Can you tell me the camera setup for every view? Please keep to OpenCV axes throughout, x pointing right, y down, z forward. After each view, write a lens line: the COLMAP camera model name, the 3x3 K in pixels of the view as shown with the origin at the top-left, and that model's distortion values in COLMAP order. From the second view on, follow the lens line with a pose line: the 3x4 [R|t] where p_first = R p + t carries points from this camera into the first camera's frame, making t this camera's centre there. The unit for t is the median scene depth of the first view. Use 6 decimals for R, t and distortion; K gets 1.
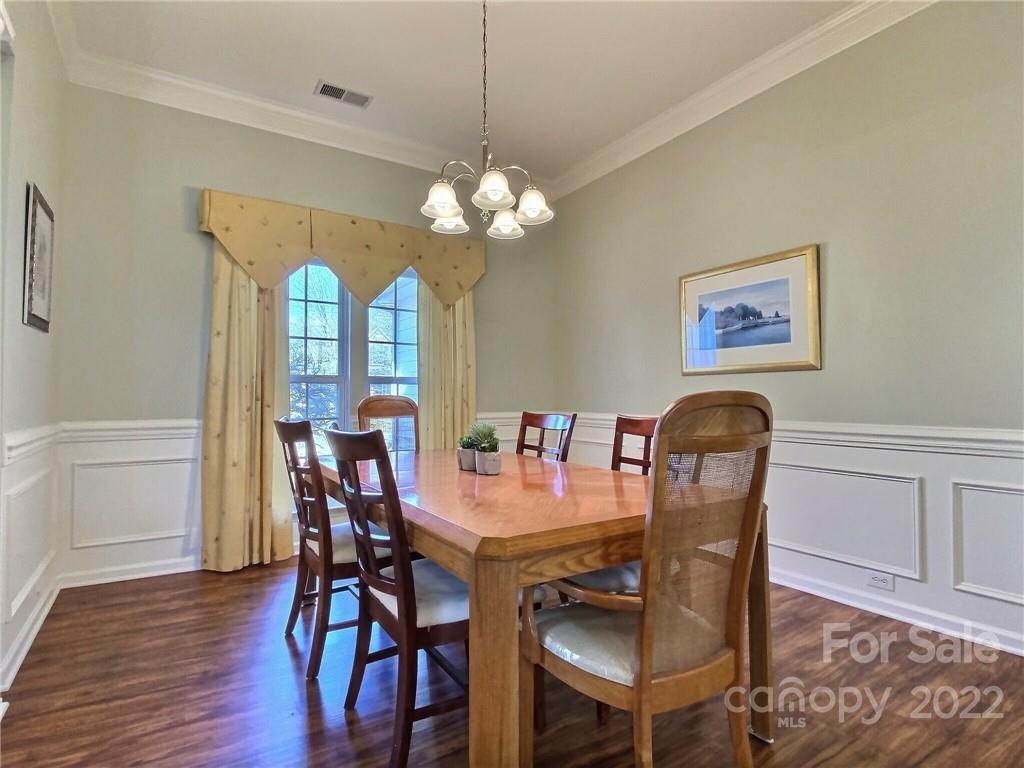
lens RADIAL K [[535.2, 0, 517.9], [0, 535.2, 383.2], [0, 0, 1]] dist [0.008590, -0.019039]
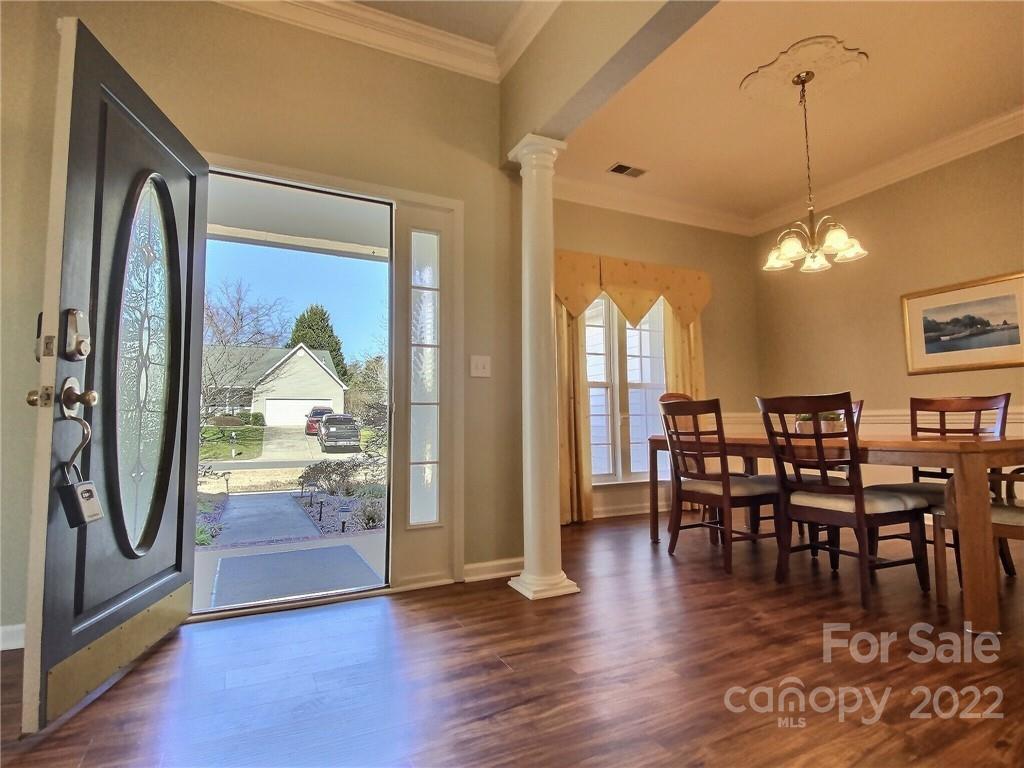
lens RADIAL K [[535.2, 0, 504.2], [0, 535.2, 385.4], [0, 0, 1]] dist [0.008590, -0.019039]
pose [[0.991188, -0.018695, -0.131137, -0.493417], [0.013084, 0.998967, -0.043519, 0.055208], [0.131815, 0.041420, 0.990409, -0.365908]]
